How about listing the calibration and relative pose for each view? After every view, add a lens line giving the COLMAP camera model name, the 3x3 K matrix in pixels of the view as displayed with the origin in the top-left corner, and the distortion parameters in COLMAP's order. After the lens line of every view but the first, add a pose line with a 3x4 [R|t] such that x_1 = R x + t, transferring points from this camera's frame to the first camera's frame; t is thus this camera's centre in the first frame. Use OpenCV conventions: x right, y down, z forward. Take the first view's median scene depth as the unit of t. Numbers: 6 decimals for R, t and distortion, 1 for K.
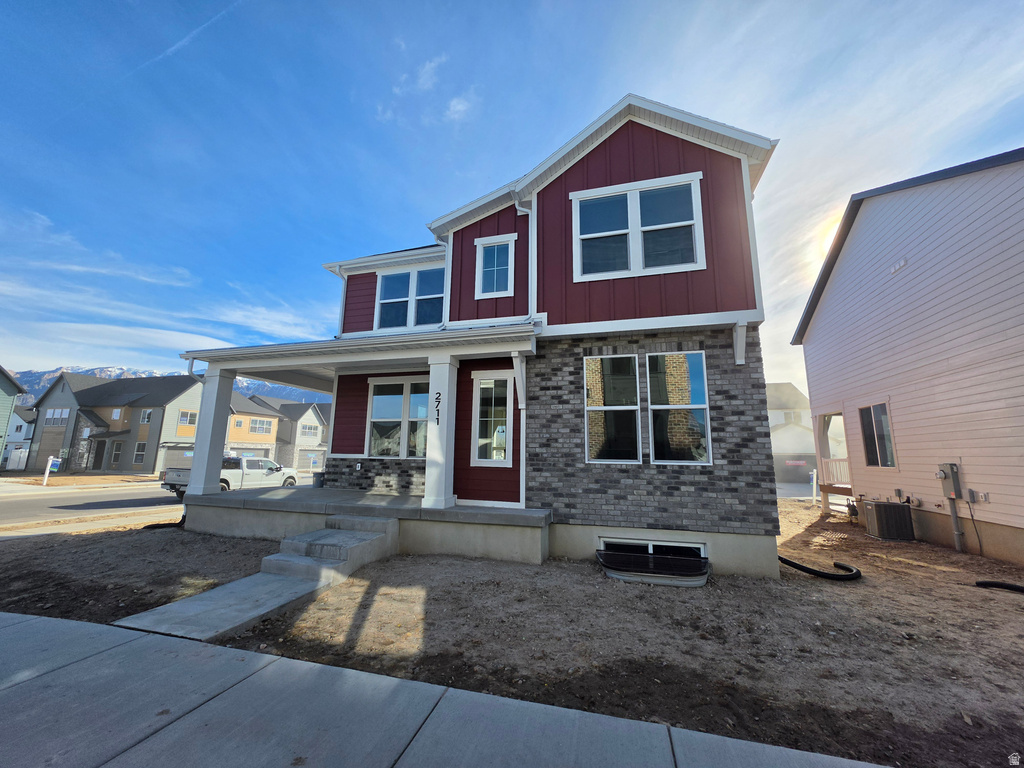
lens RADIAL K [[407.4, 0, 514.6], [0, 407.4, 378.2], [0, 0, 1]] dist [0.000315, 0.000558]
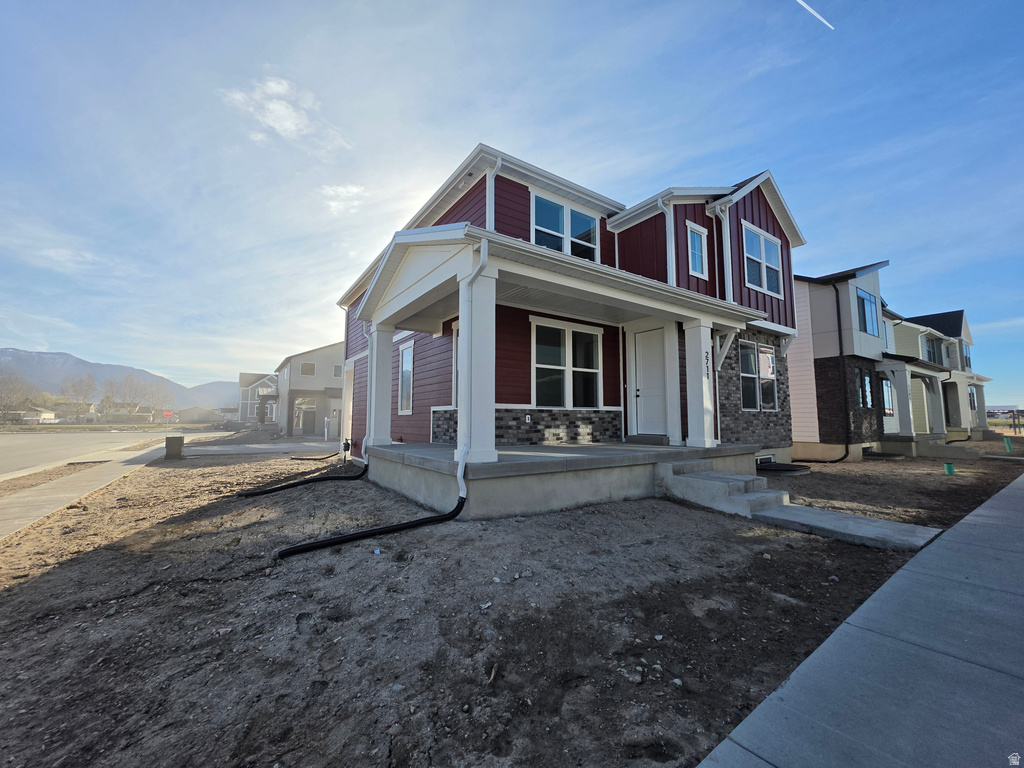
lens RADIAL K [[407.4, 0, 514.6], [0, 407.4, 378.2], [0, 0, 1]] dist [0.000315, 0.000558]
pose [[0.637813, 0.061242, 0.767753, -1.077788], [-0.136516, 0.990039, 0.034437, 0.109151], [-0.757996, -0.126775, 0.639820, 0.494301]]
